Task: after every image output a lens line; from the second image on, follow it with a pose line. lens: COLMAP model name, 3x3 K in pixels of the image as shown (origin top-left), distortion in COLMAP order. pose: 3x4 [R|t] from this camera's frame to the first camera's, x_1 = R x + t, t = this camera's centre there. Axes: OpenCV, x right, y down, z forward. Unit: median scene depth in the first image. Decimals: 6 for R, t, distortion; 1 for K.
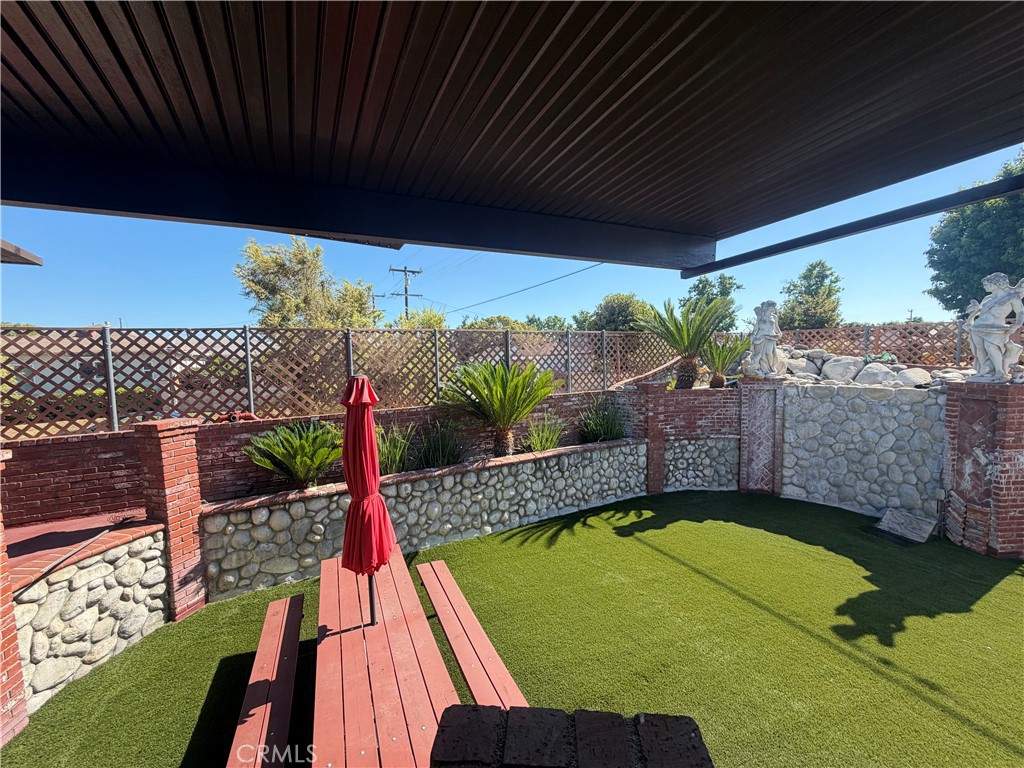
lens RADIAL K [[404.9, 0, 512.7], [0, 404.9, 384.2], [0, 0, 1]] dist [-0.000730, -0.000671]
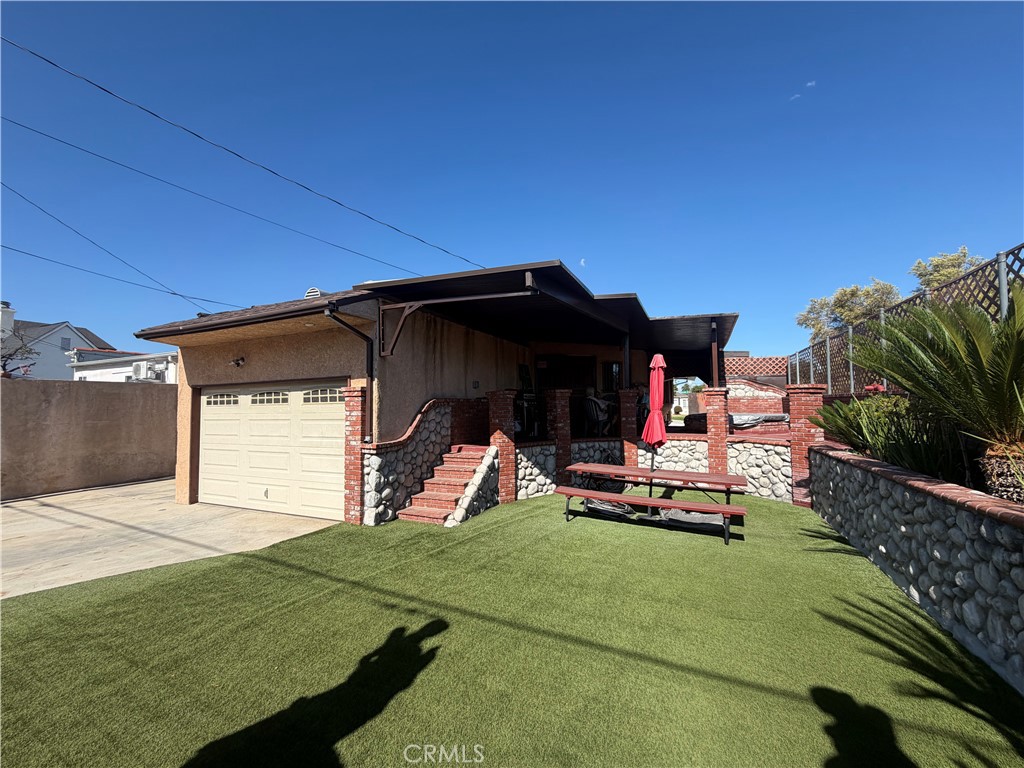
lens RADIAL K [[404.9, 0, 511.6], [0, 404.9, 386.1], [0, 0, 1]] dist [-0.000730, -0.000671]
pose [[-0.797645, -0.001102, -0.603127, 1.123308], [-0.017907, 0.999601, 0.021856, 0.080429], [0.602862, 0.028233, -0.797346, 1.631971]]
